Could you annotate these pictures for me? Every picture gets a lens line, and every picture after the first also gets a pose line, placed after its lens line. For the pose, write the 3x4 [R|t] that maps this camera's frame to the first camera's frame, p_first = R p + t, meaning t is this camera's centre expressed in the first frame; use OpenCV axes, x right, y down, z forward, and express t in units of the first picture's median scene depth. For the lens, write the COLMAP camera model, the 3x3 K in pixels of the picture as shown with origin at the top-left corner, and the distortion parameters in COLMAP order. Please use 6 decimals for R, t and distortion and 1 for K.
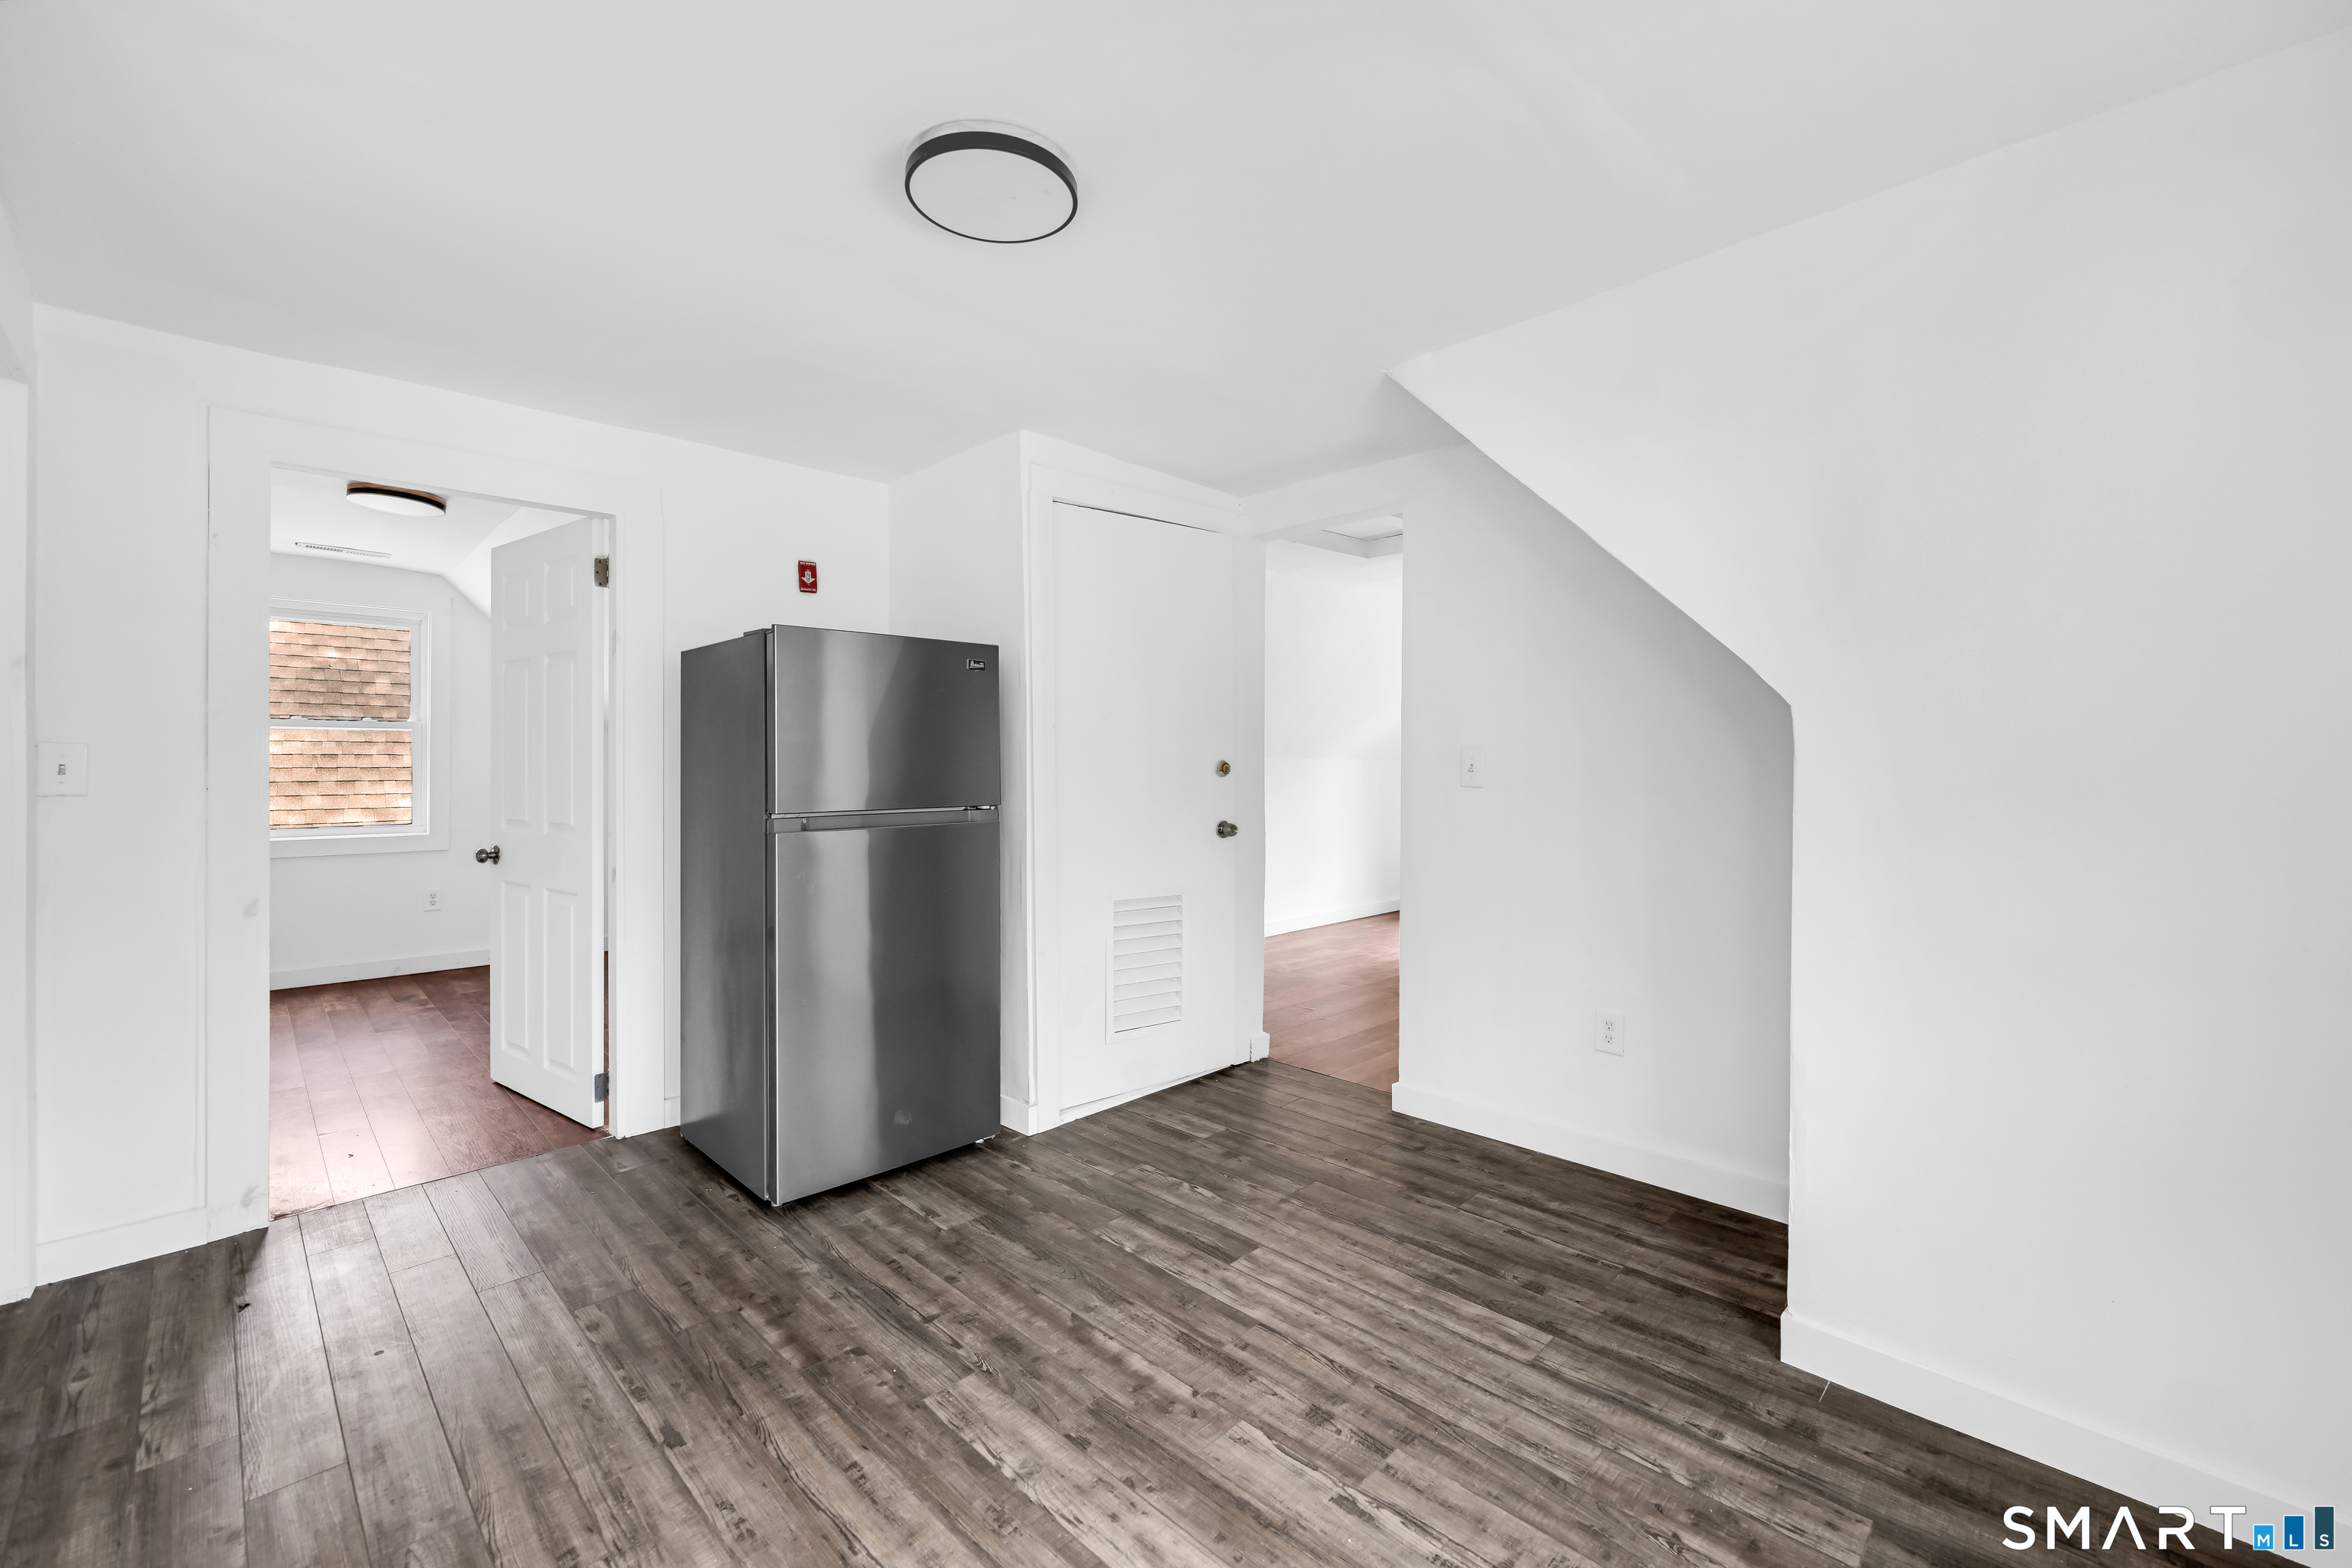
lens RADIAL K [[953.0, 0, 1169.7], [0, 953.0, 766.9], [0, 0, 1]] dist [-0.002872, 0.000130]
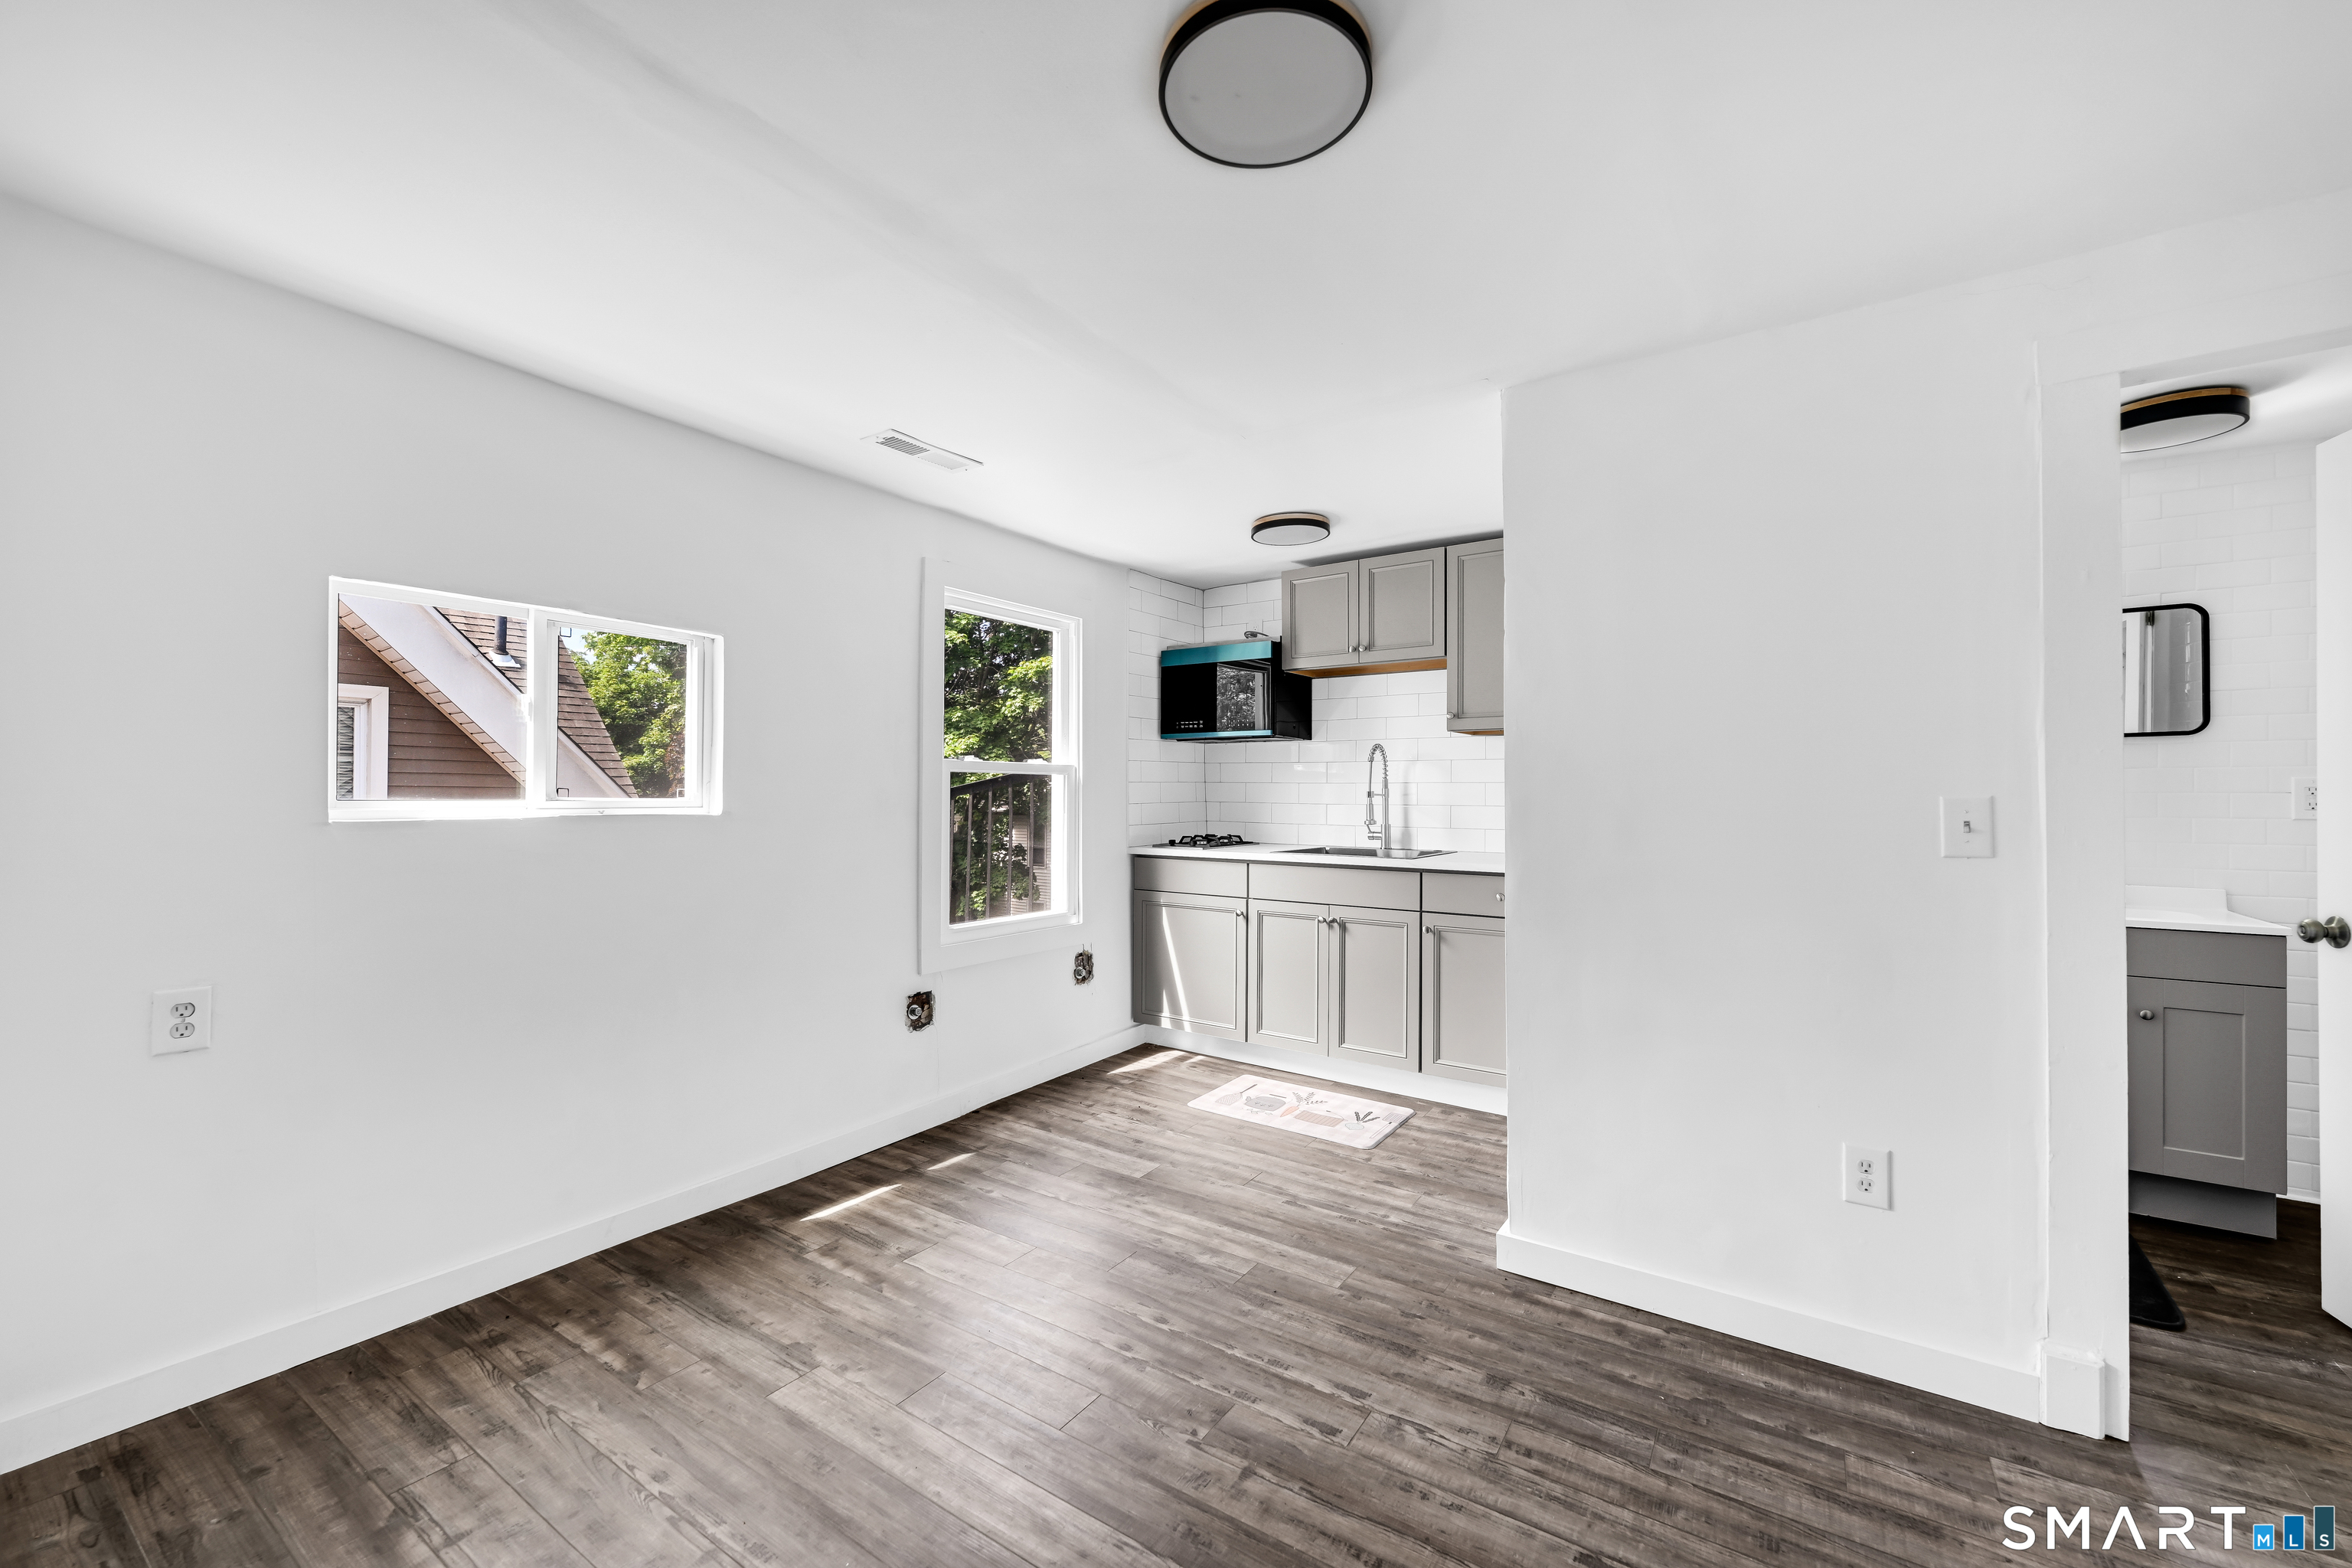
lens RADIAL K [[953.0, 0, 1194.7], [0, 953.0, 788.4], [0, 0, 1]] dist [-0.002872, 0.000130]
pose [[-0.981724, -0.007539, -0.190161, 0.018510], [-0.006879, 0.999968, -0.004131, -0.012121], [0.190186, -0.002747, -0.981744, 1.671756]]
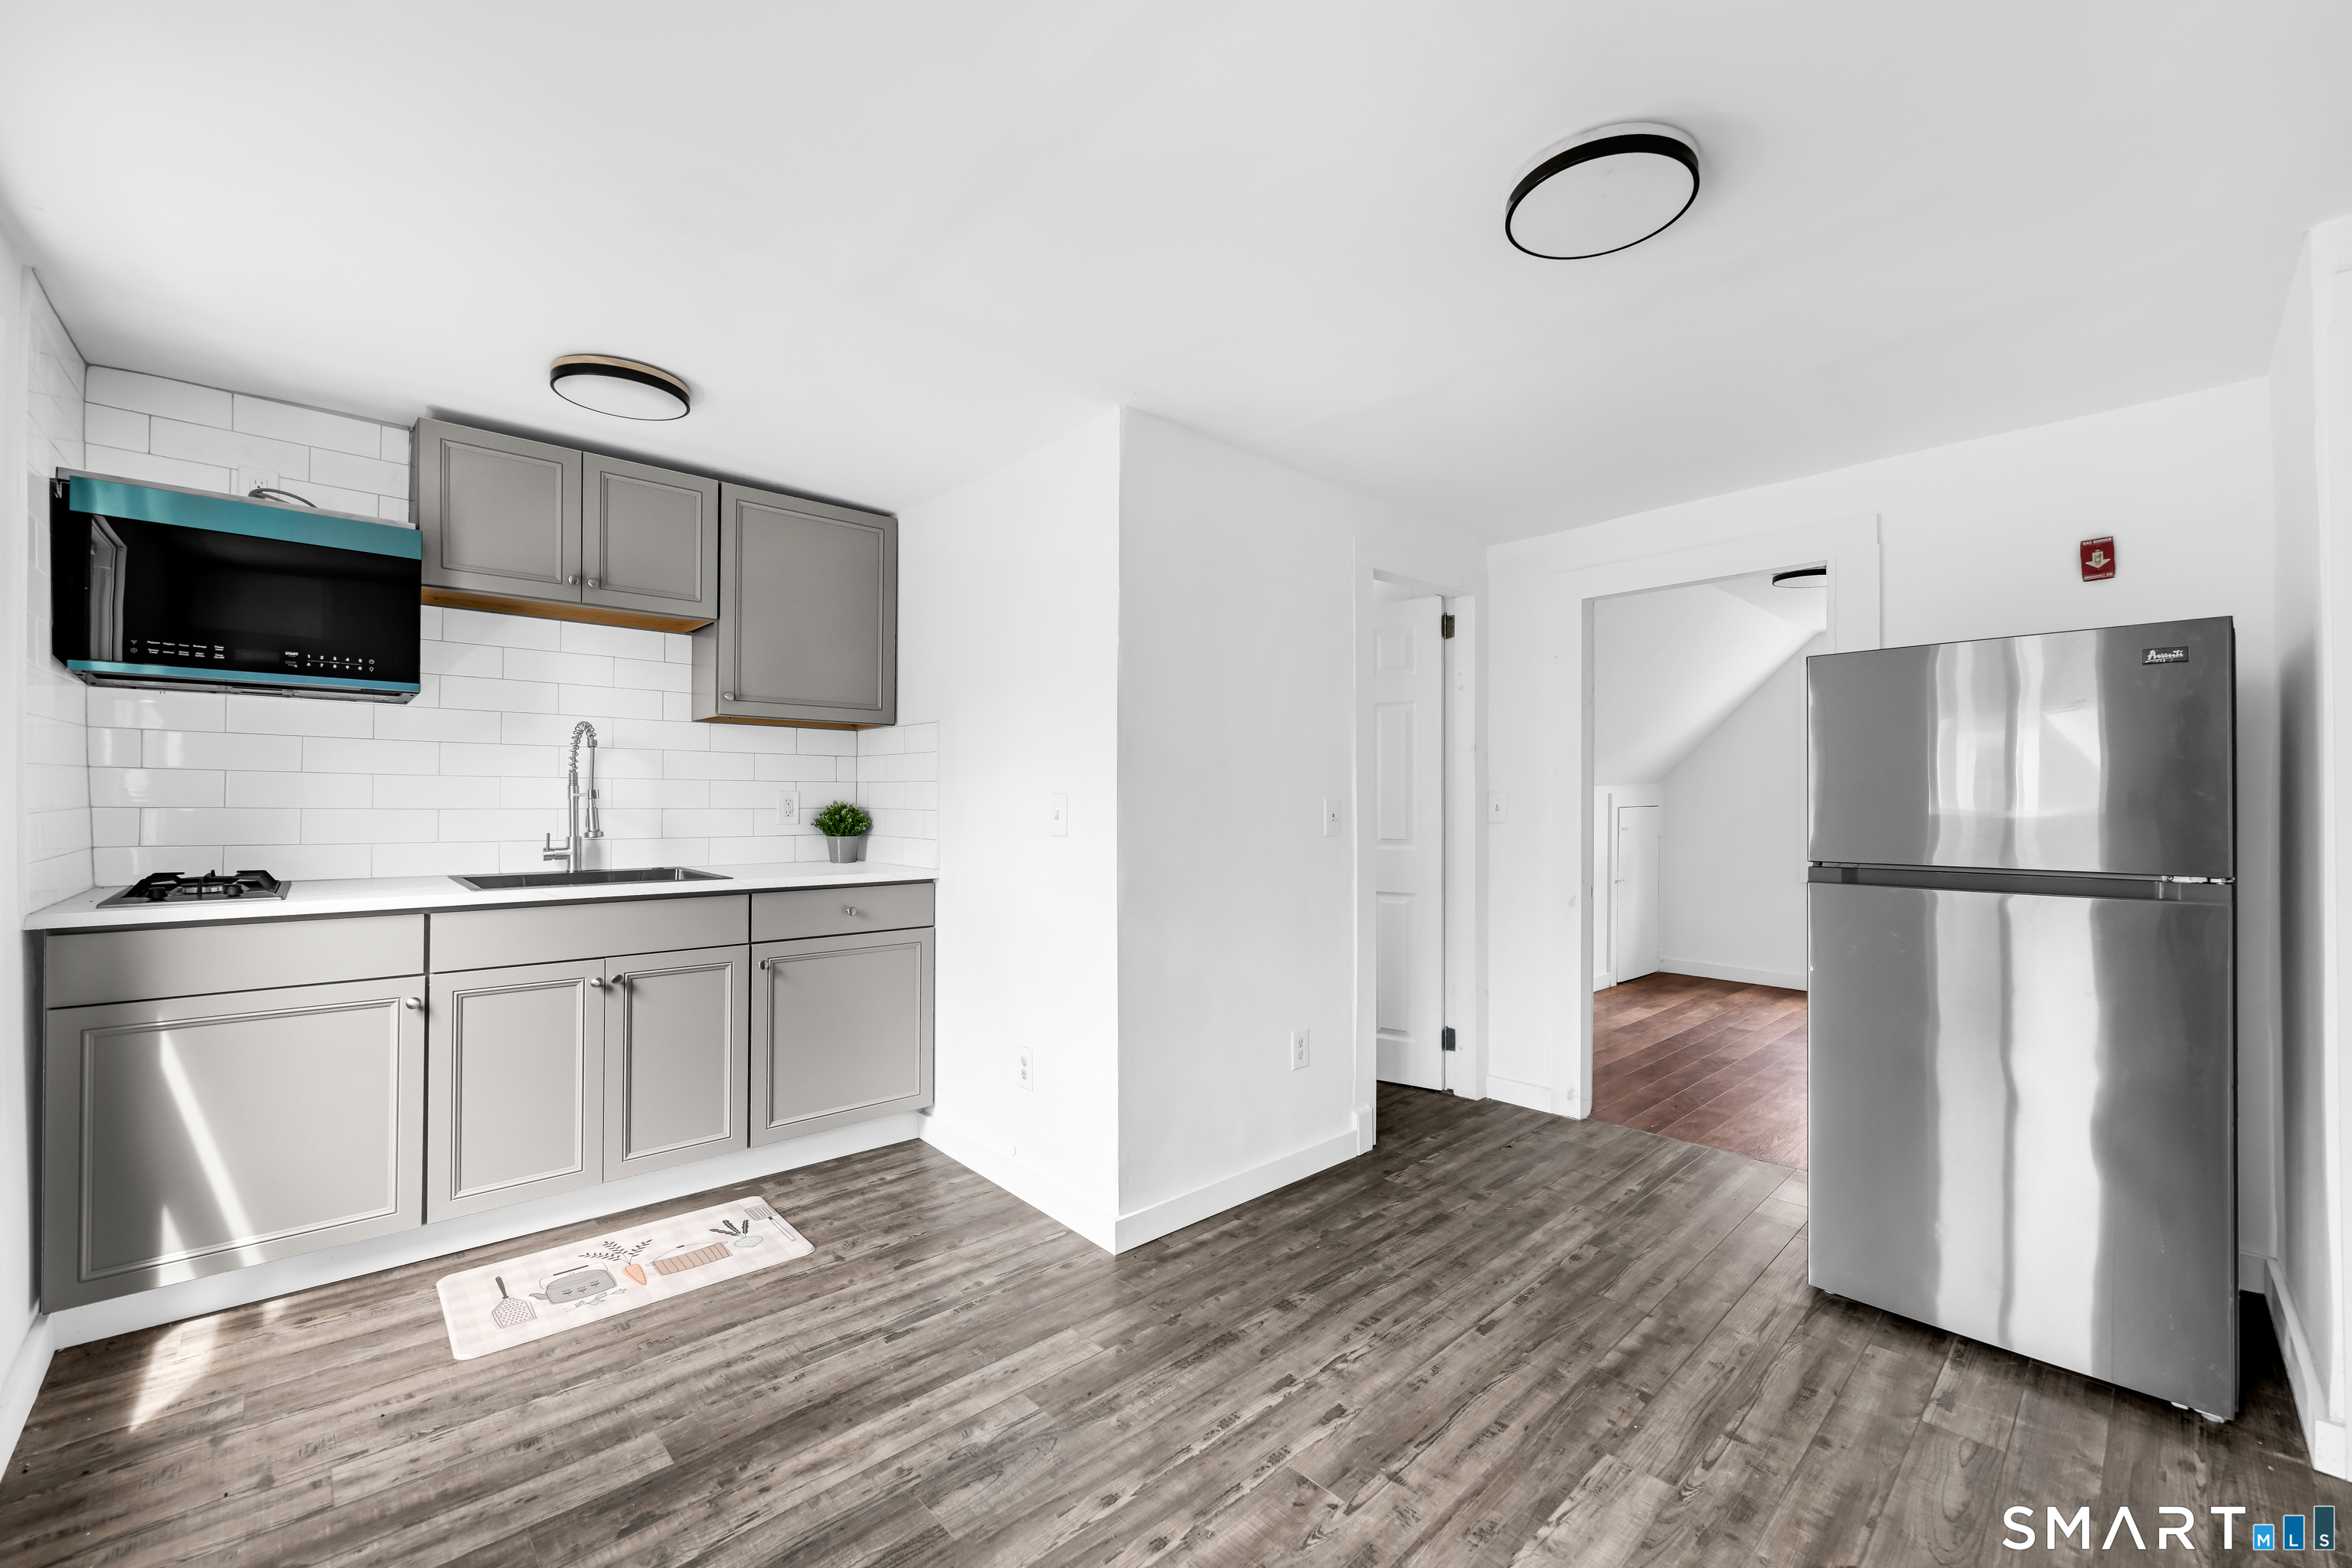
lens RADIAL K [[953.0, 0, 1200.0], [0, 953.0, 798.1], [0, 0, 1]] dist [-0.002872, 0.000130]
pose [[-0.018932, -0.003916, -0.999813, 0.723379], [-0.007216, 0.999967, -0.003779, -0.005817], [0.999795, 0.007143, -0.018960, 0.583980]]
